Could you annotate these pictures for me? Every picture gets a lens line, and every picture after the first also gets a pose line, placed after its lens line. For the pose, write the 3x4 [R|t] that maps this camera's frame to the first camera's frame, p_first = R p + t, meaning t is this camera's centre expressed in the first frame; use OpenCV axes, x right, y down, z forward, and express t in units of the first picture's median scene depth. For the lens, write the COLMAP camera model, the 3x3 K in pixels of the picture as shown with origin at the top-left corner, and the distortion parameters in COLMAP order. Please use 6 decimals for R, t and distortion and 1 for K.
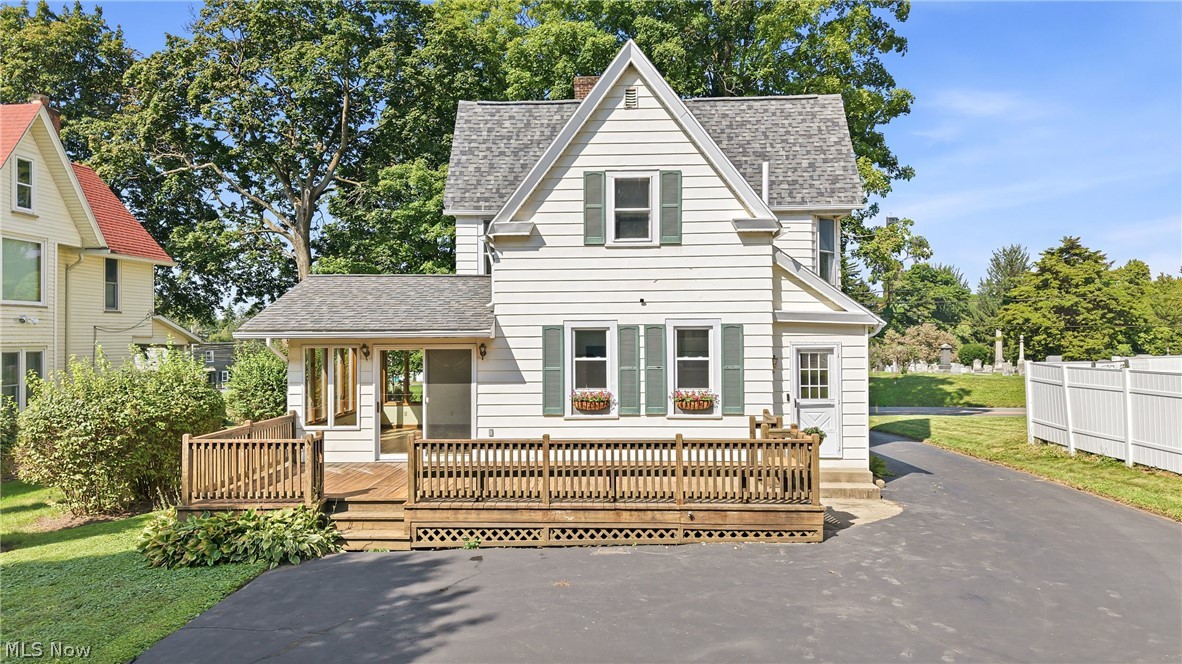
lens RADIAL K [[792.4, 0, 591.0], [0, 792.4, 332.0], [0, 0, 1]] dist [0.040327, -0.041366]
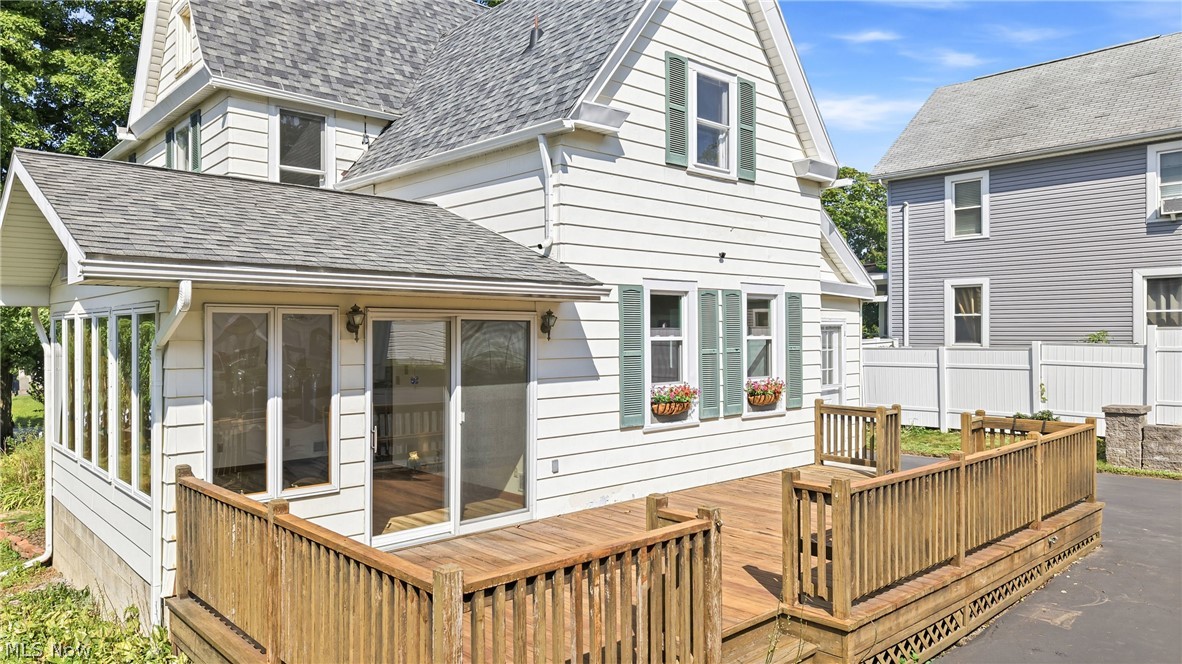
lens RADIAL K [[790.2, 0, 591.0], [0, 790.2, 332.0], [0, 0, 1]] dist [0.049709, -0.086930]
pose [[0.717728, 0.004596, 0.696308, -0.508679], [-0.003646, 0.999989, -0.002843, 0.031217], [-0.696314, -0.000498, 0.717738, 0.572792]]
